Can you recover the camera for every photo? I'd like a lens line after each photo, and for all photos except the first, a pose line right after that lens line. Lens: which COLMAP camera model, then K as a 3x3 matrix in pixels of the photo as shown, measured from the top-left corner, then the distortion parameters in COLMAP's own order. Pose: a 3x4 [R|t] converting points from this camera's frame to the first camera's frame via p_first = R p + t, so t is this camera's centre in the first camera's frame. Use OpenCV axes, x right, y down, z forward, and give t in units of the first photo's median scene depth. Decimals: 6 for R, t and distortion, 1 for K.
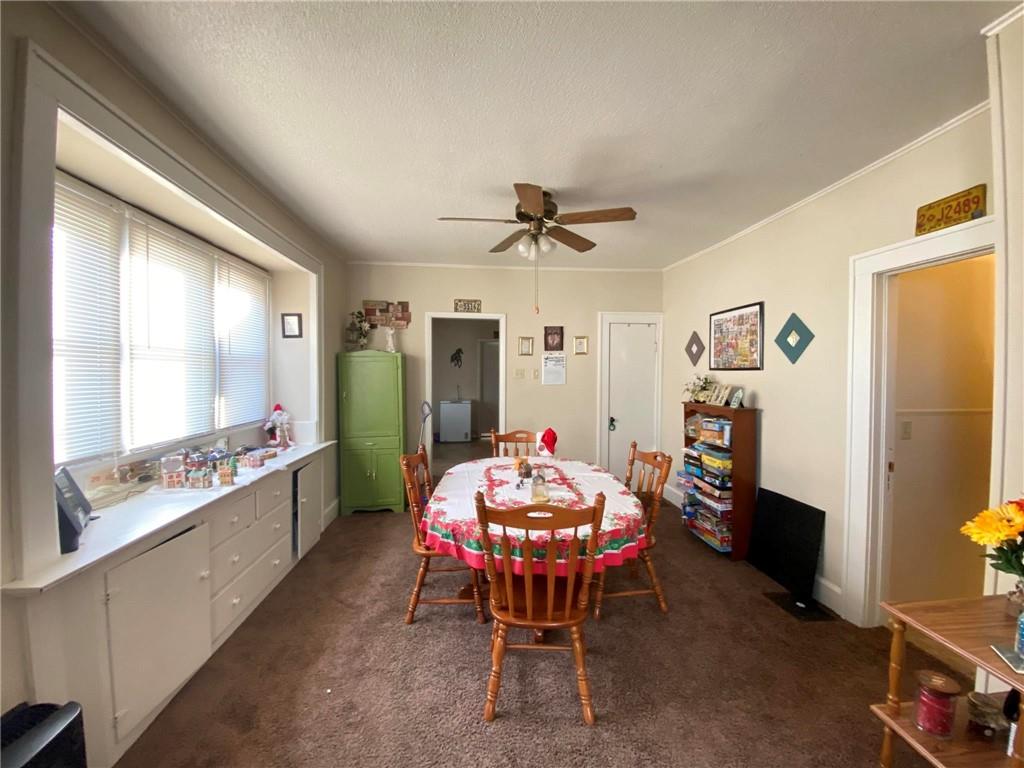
lens RADIAL K [[414.3, 0, 512.0], [0, 414.3, 384.0], [0, 0, 1]] dist [-0.000167, -0.000058]
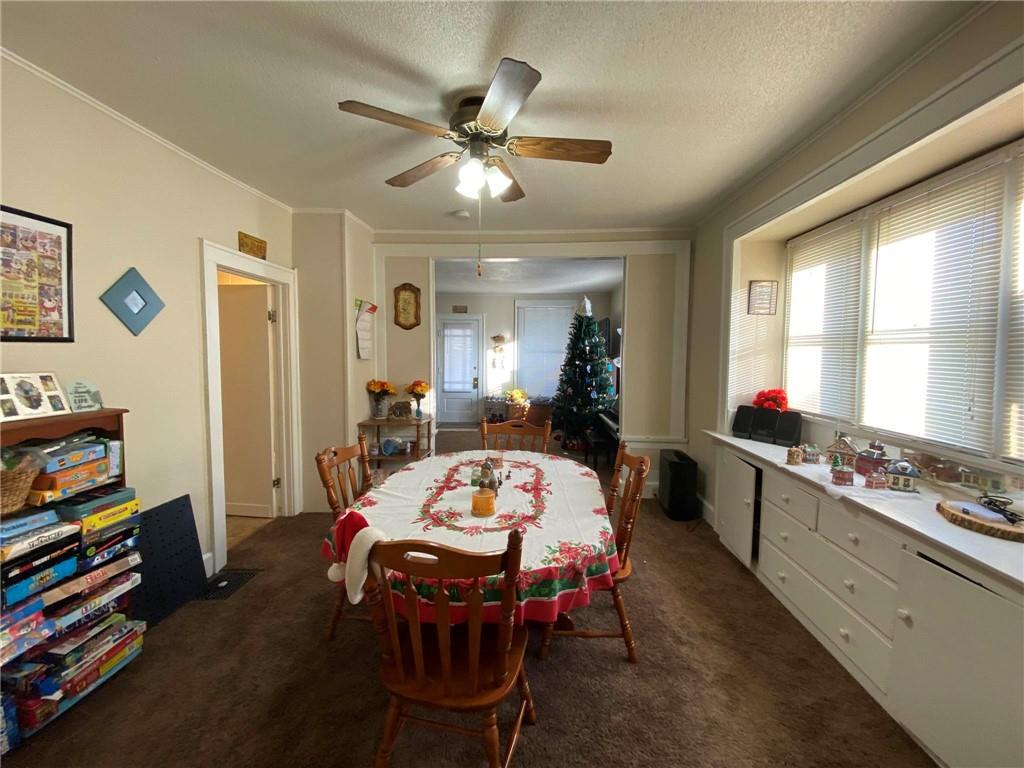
lens RADIAL K [[414.3, 0, 512.0], [0, 414.3, 384.0], [0, 0, 1]] dist [-0.000167, -0.000058]
pose [[-0.987455, -0.023713, 0.156109, -0.108479], [-0.007591, 0.994645, 0.103074, -0.042063], [-0.157717, 0.100596, -0.982347, 1.538879]]
